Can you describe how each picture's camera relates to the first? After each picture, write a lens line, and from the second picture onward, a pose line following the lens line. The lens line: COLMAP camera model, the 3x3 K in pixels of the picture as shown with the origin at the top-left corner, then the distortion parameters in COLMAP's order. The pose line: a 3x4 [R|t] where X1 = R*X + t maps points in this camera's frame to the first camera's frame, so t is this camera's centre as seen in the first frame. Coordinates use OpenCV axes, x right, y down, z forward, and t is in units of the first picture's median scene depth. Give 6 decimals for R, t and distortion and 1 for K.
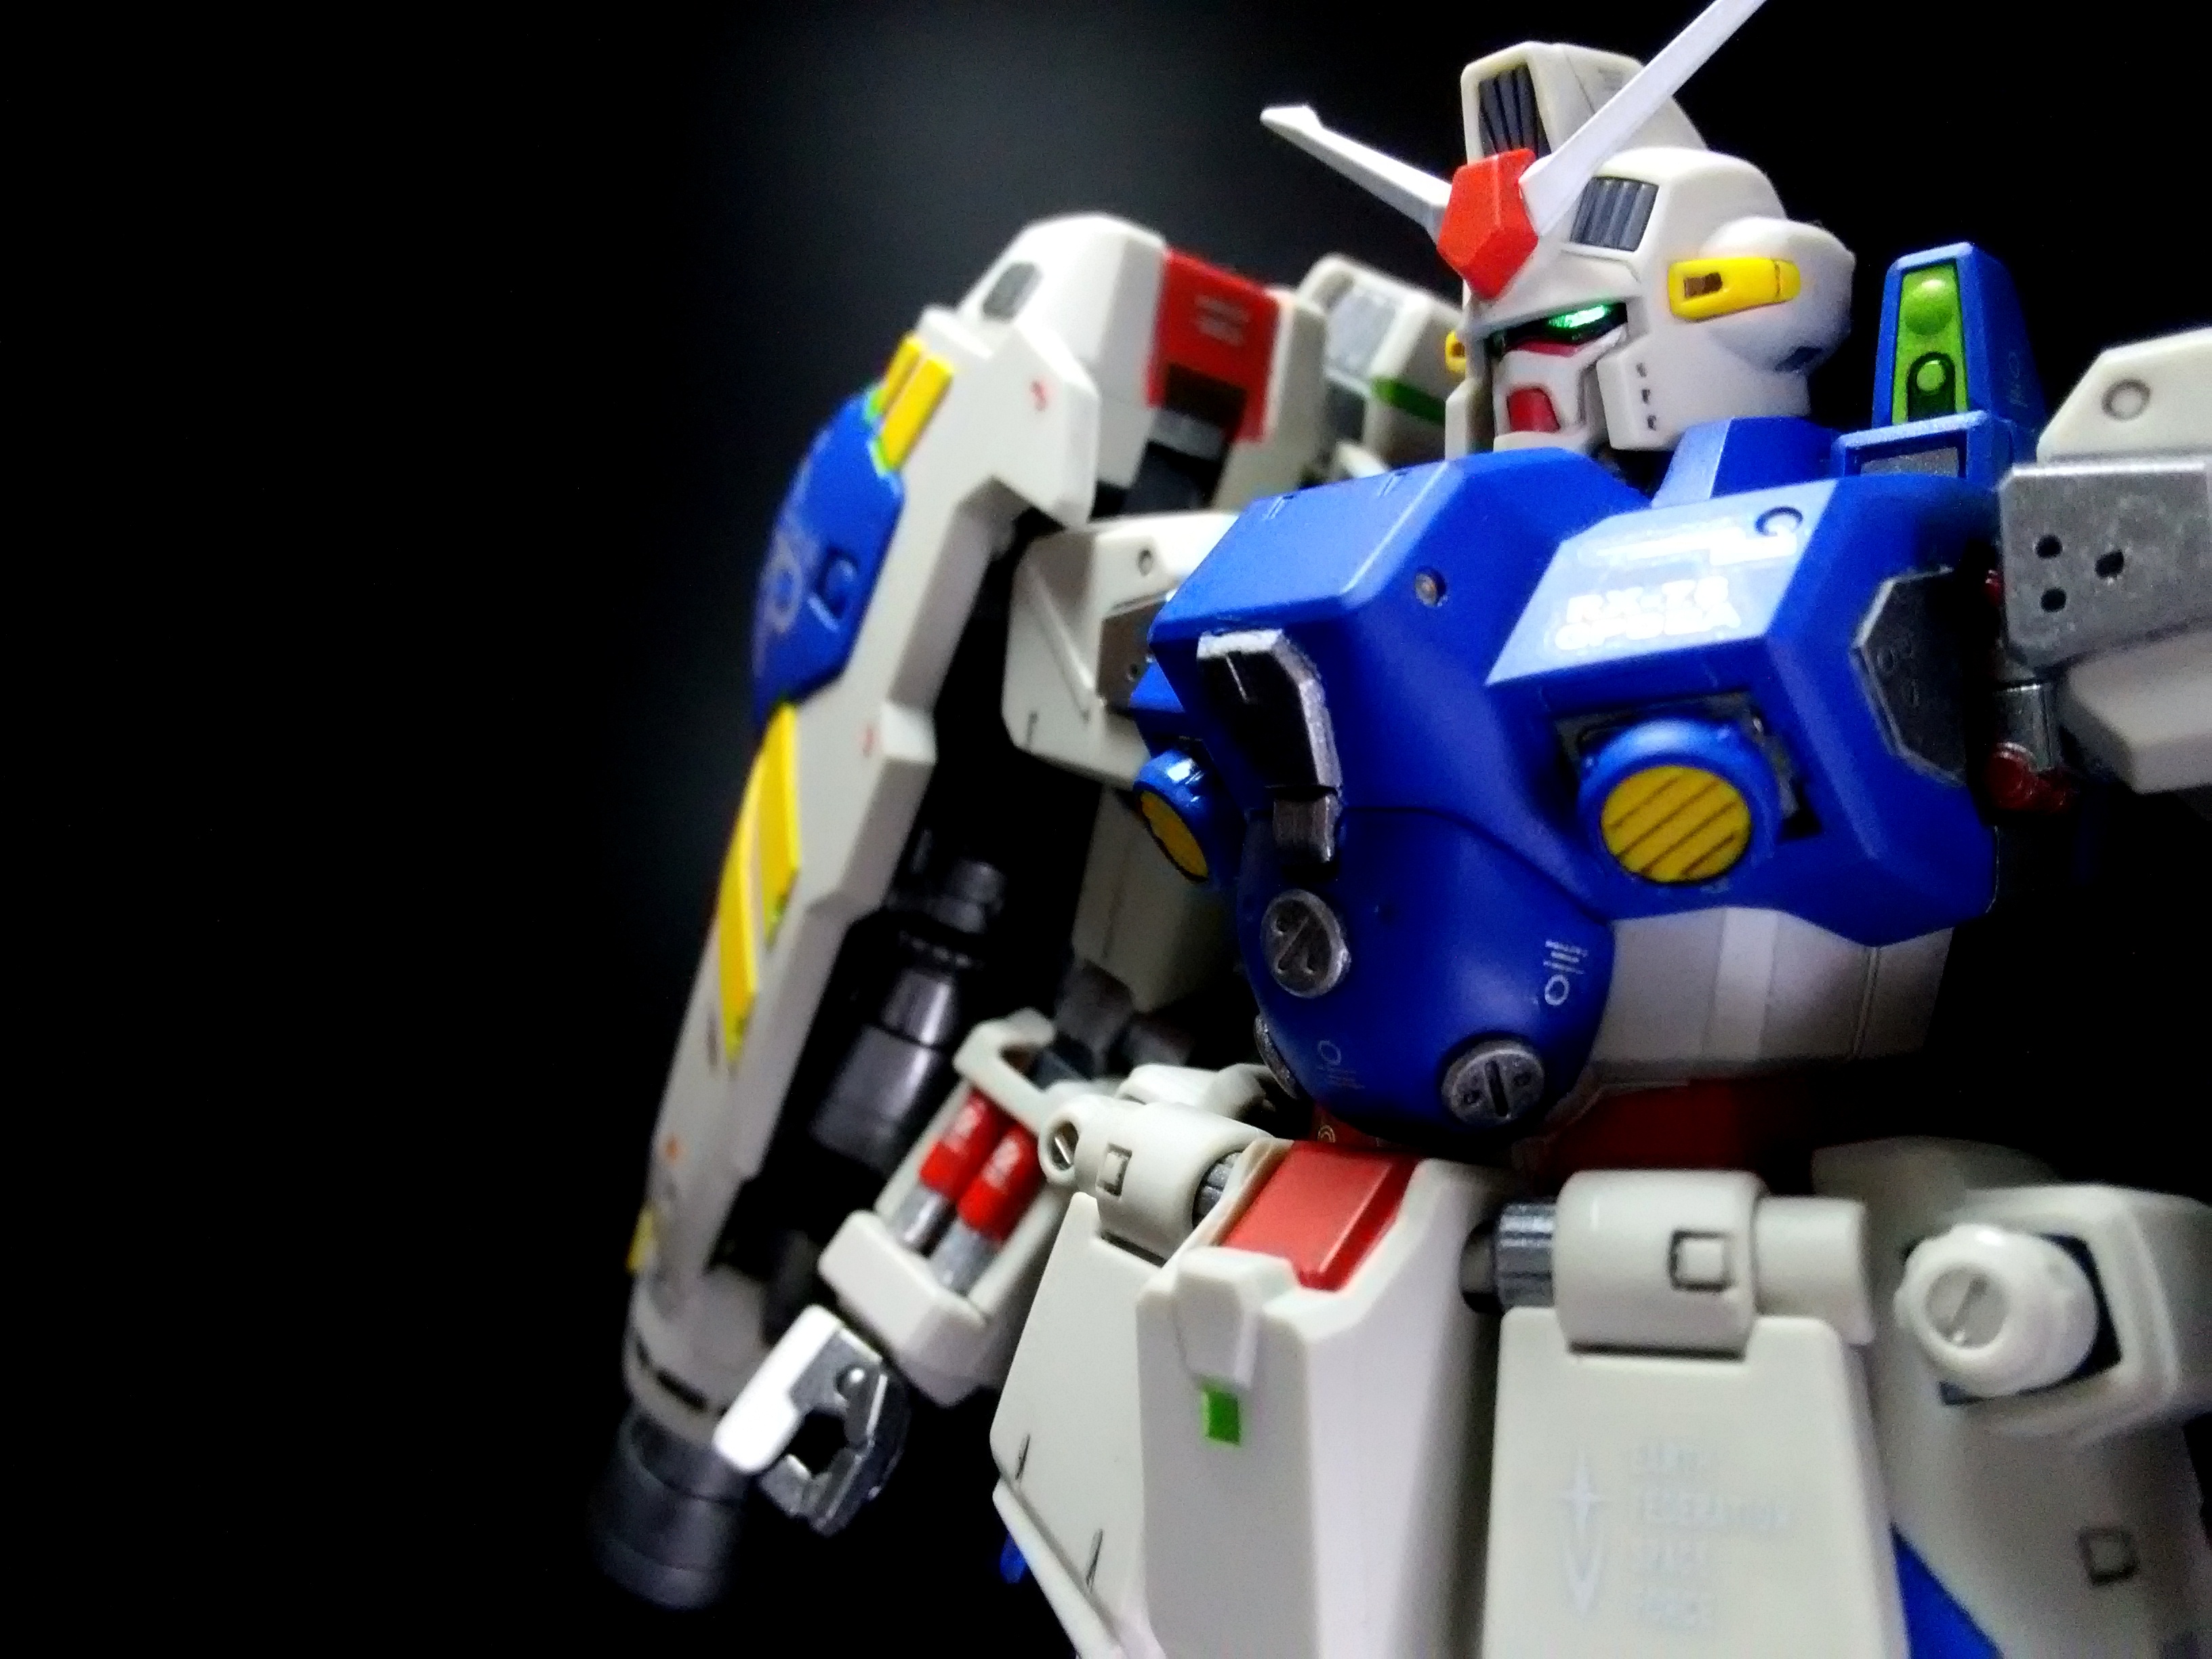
lens RADIAL K [[1809.0, 0, 1092.0], [0, 1809.0, 911.5], [0, 0, 1]] dist [0.015579, -0.078983]
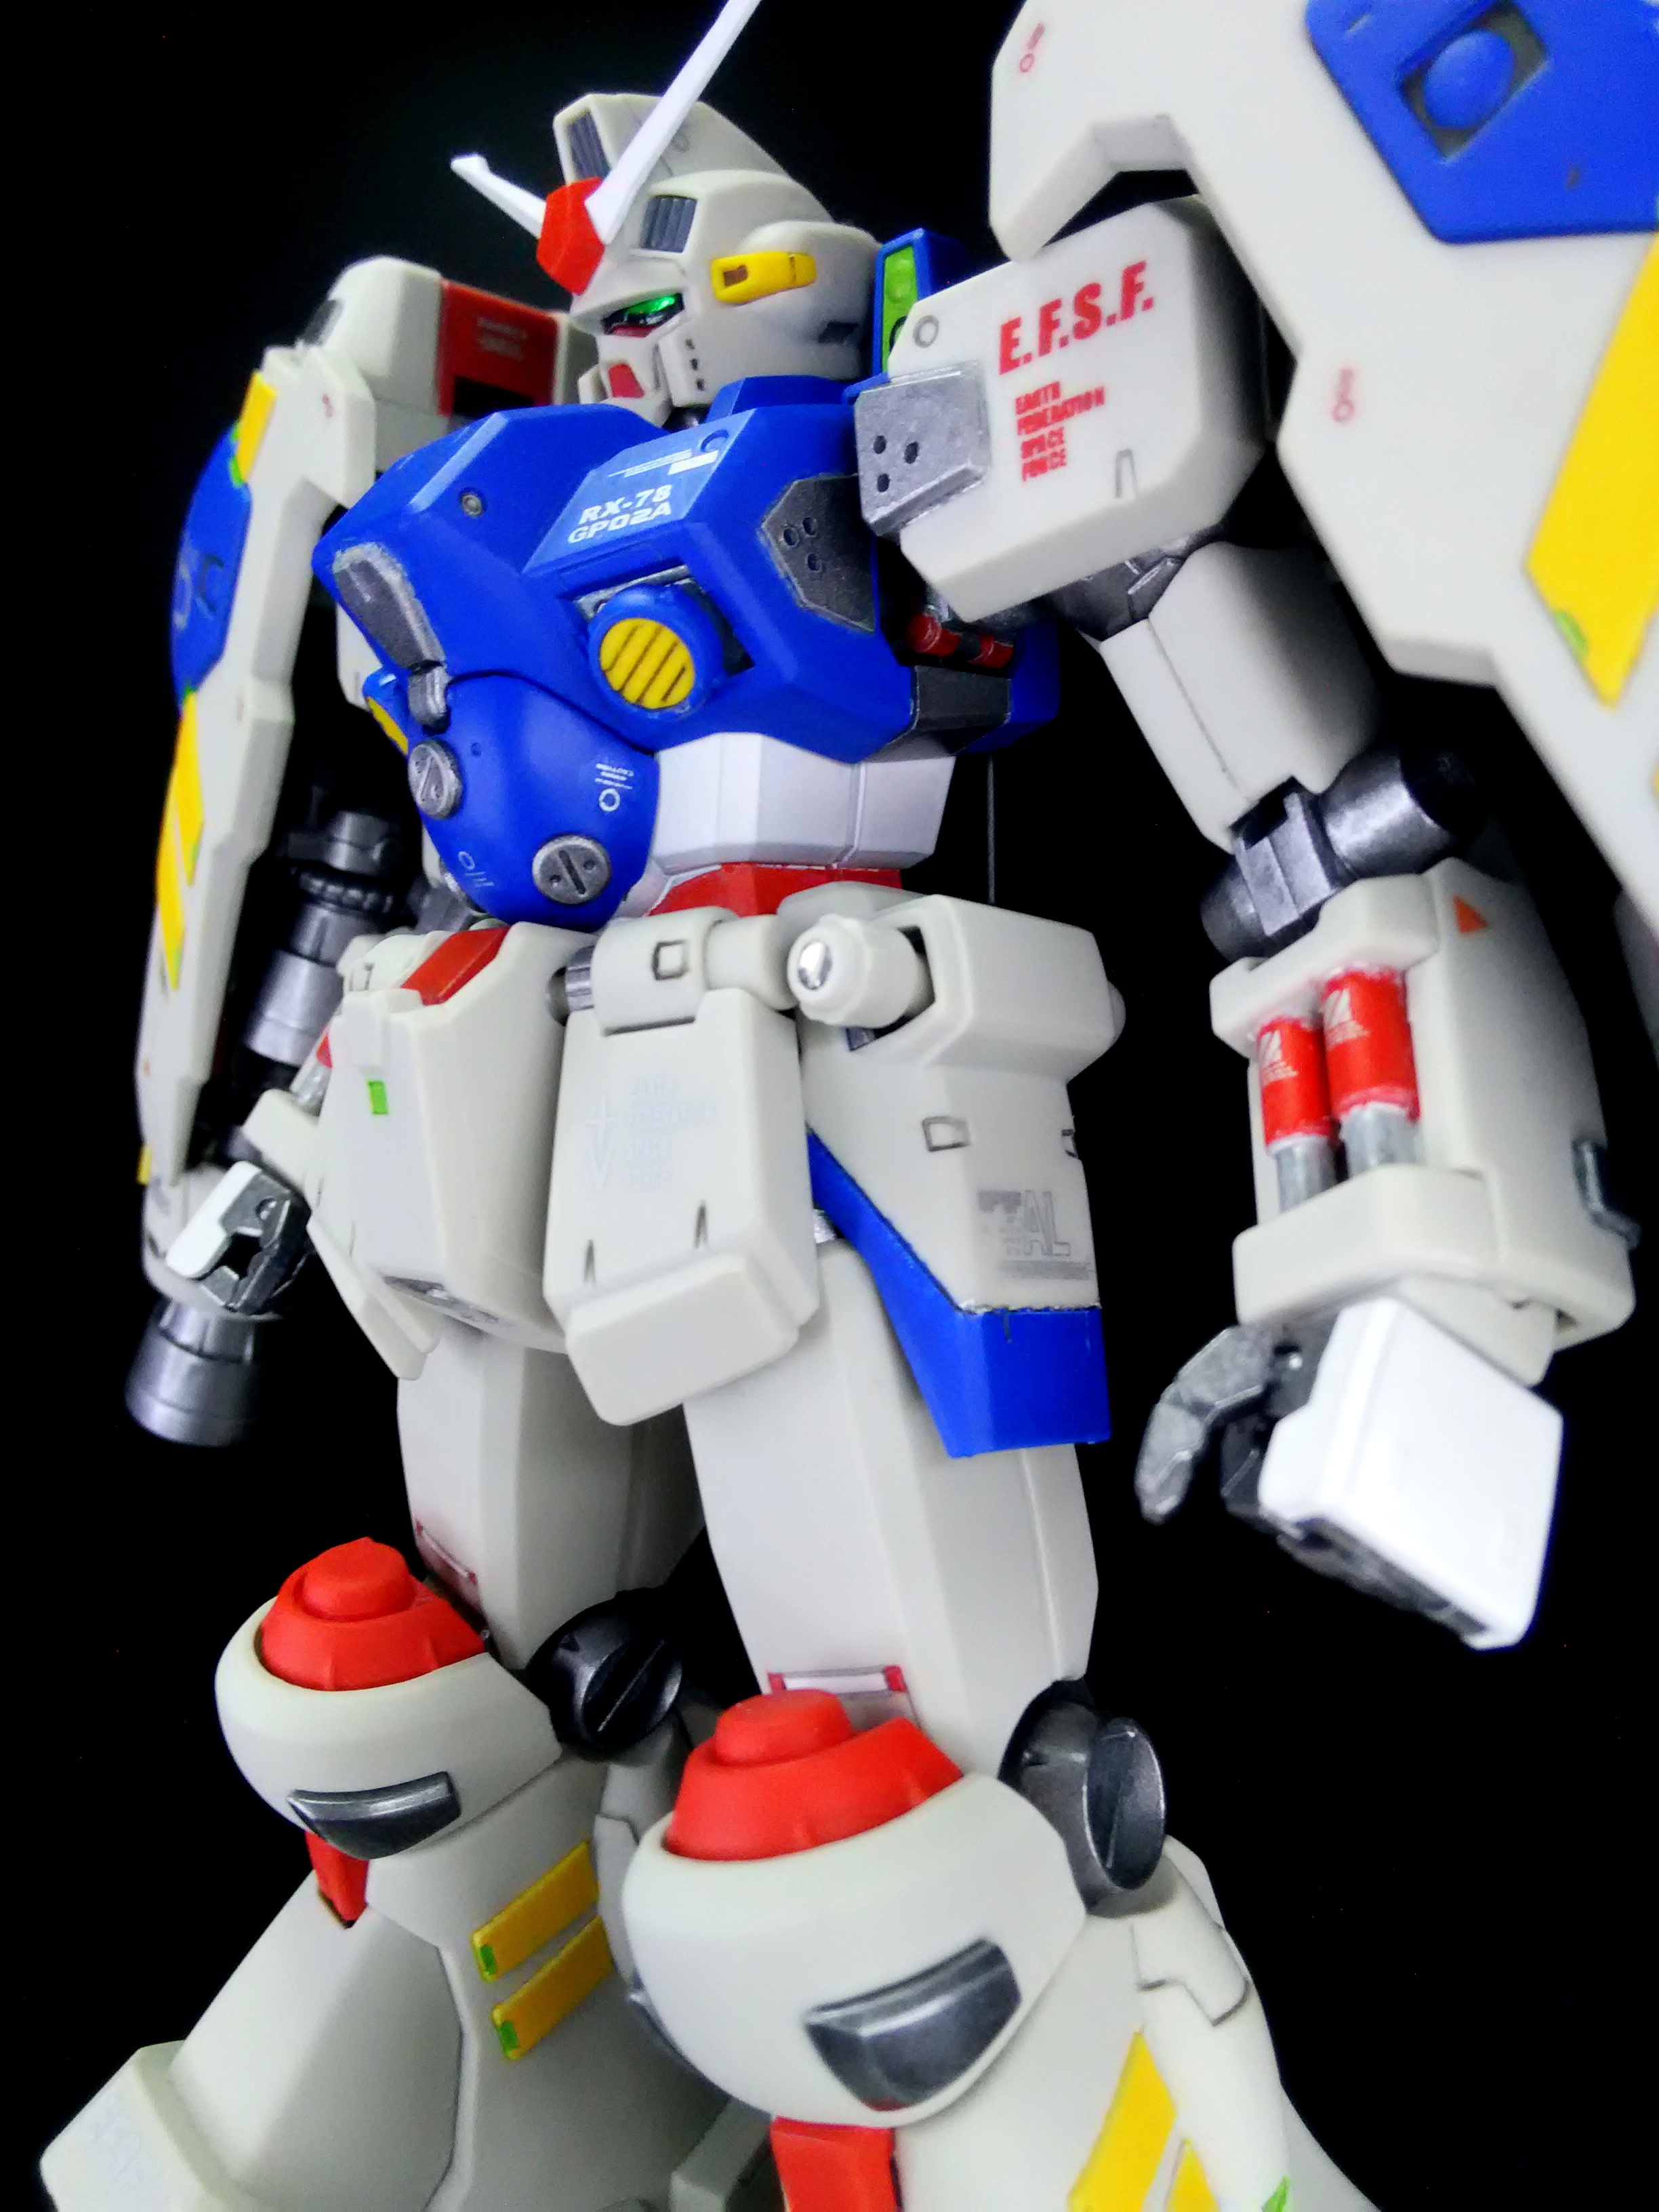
lens RADIAL K [[1809.0, 0, 841.4], [0, 1809.0, 1244.6], [0, 0, 1]] dist [0.015579, -0.078983]
pose [[0.998009, -0.062005, 0.011563, 0.360022], [0.060056, 0.990183, 0.126218, 0.198631], [-0.019276, -0.125272, 0.991935, -0.412508]]
